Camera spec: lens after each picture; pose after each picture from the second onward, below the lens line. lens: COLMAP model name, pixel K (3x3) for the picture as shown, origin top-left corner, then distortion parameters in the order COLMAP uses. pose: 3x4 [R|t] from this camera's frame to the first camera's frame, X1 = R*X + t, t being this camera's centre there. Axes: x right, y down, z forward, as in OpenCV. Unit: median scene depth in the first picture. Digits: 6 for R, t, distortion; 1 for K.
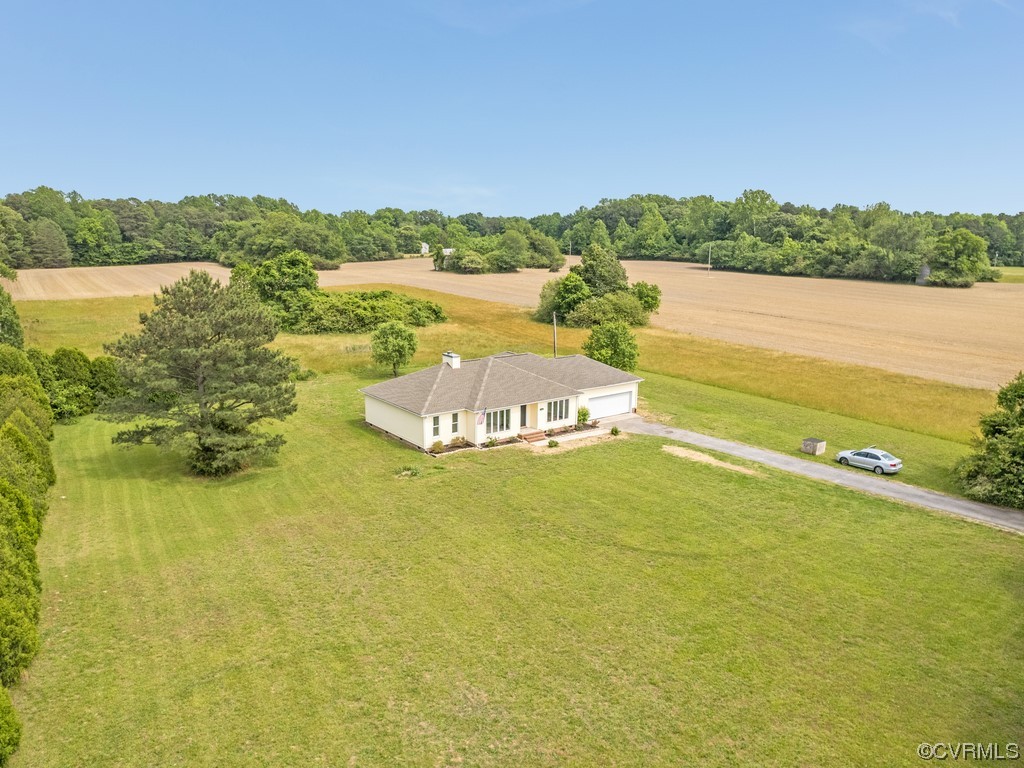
lens RADIAL K [[737.9, 0, 513.0], [0, 737.9, 389.6], [0, 0, 1]] dist [-0.074555, 0.062657]
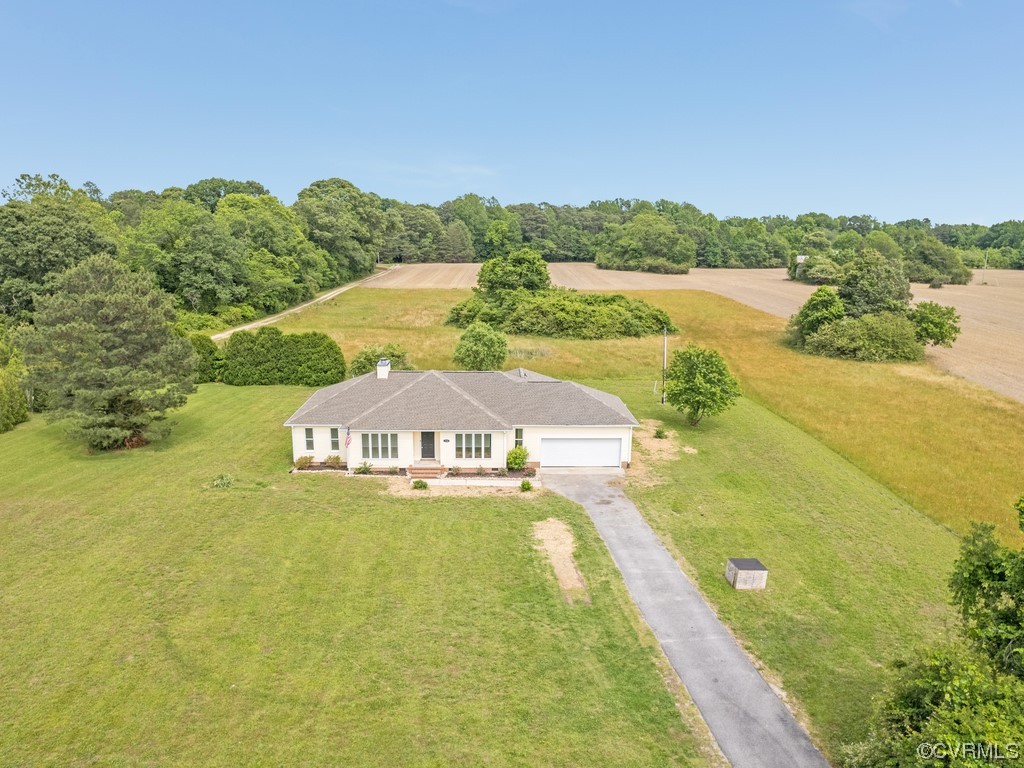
lens RADIAL K [[737.9, 0, 513.0], [0, 737.9, 389.6], [0, 0, 1]] dist [-0.074555, 0.062657]
pose [[0.820870, 0.121191, -0.558109, 0.251917], [-0.126114, 0.991567, 0.029827, -0.028849], [0.557017, 0.045901, 0.829232, 0.173588]]
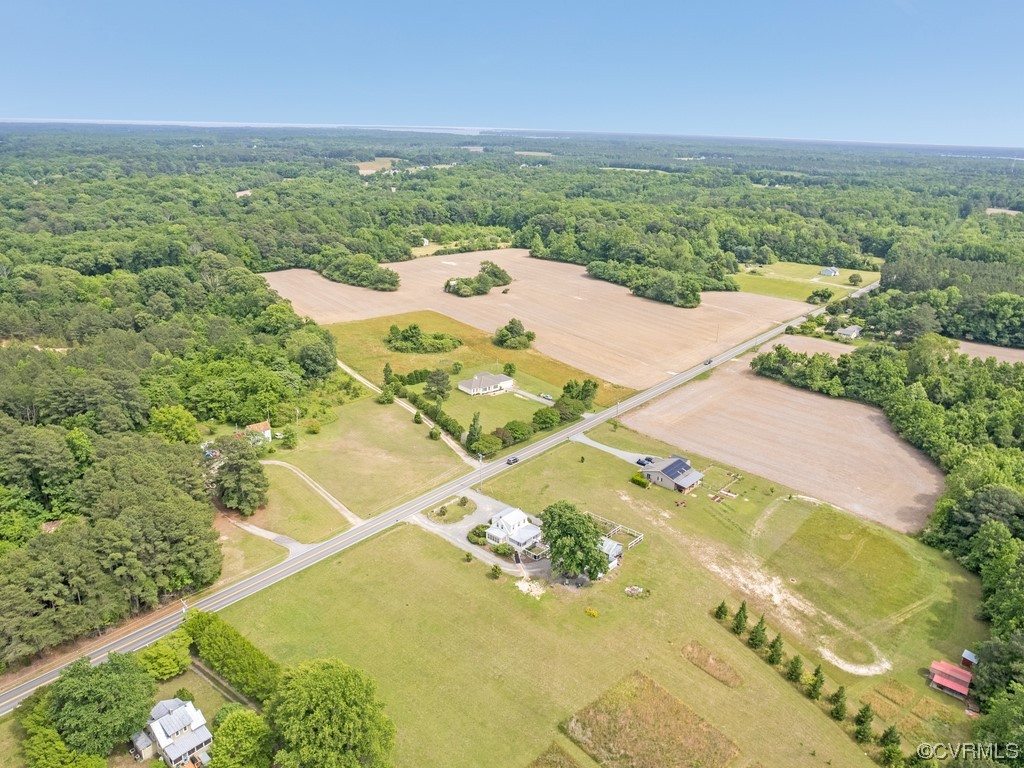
lens RADIAL K [[737.9, 0, 513.0], [0, 737.9, 389.6], [0, 0, 1]] dist [-0.074555, 0.062657]
pose [[0.998968, 0.000018, 0.045430, -0.026172], [-0.005879, 0.991642, 0.128886, -0.301833], [-0.045048, -0.129020, 0.990618, -2.021777]]
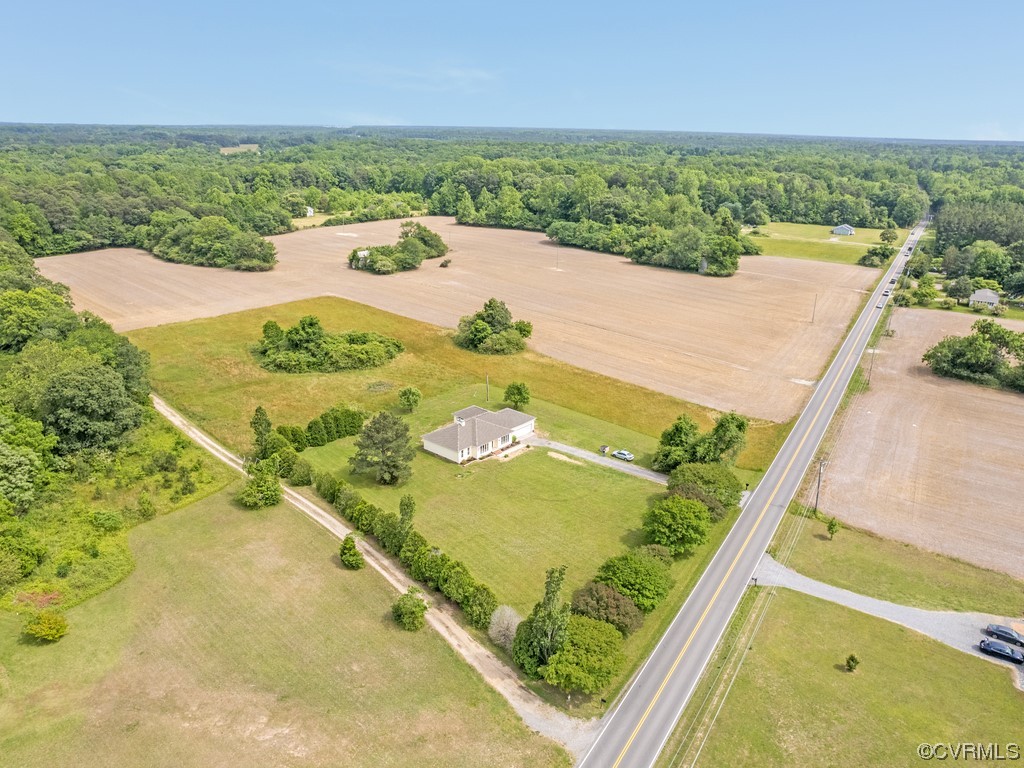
lens RADIAL K [[737.9, 0, 513.0], [0, 737.9, 389.6], [0, 0, 1]] dist [-0.074555, 0.062657]
pose [[0.978736, -0.063490, 0.195052, -0.180517], [0.037276, 0.990111, 0.135240, -0.221125], [-0.201710, -0.125093, 0.971424, -0.647623]]
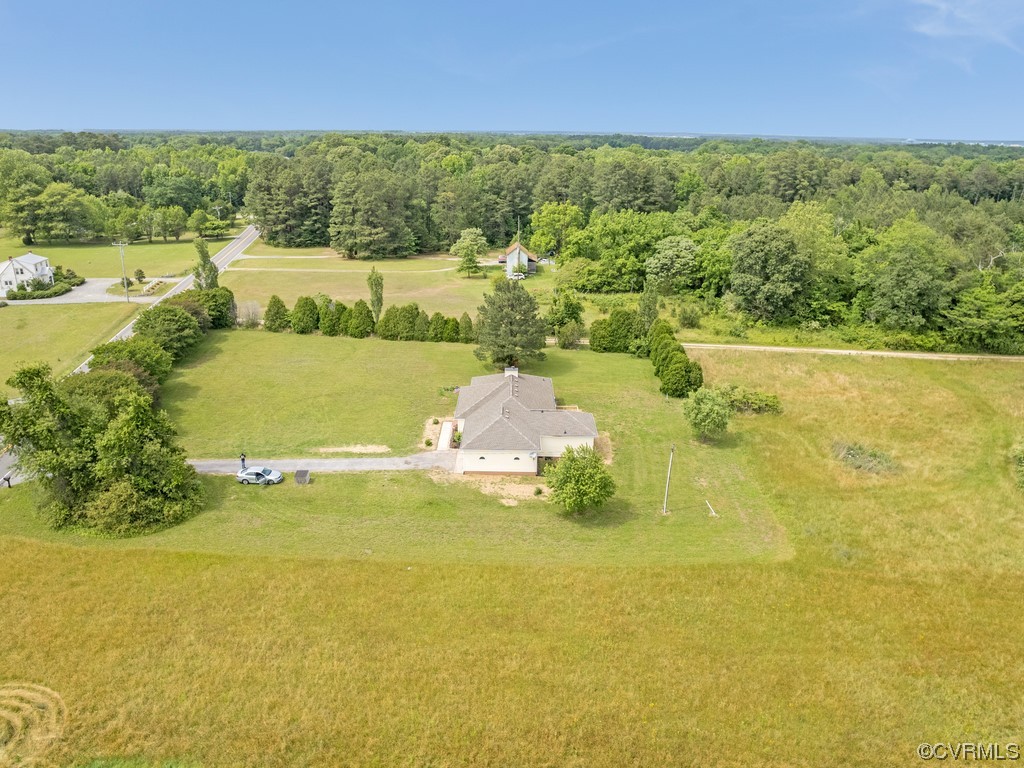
lens RADIAL K [[737.9, 0, 513.0], [0, 737.9, 389.6], [0, 0, 1]] dist [-0.074555, 0.062657]
pose [[-0.604347, 0.250268, -0.756393, 0.511354], [-0.190800, 0.876293, 0.442386, -0.325066], [0.773537, 0.411675, -0.481834, 0.832791]]
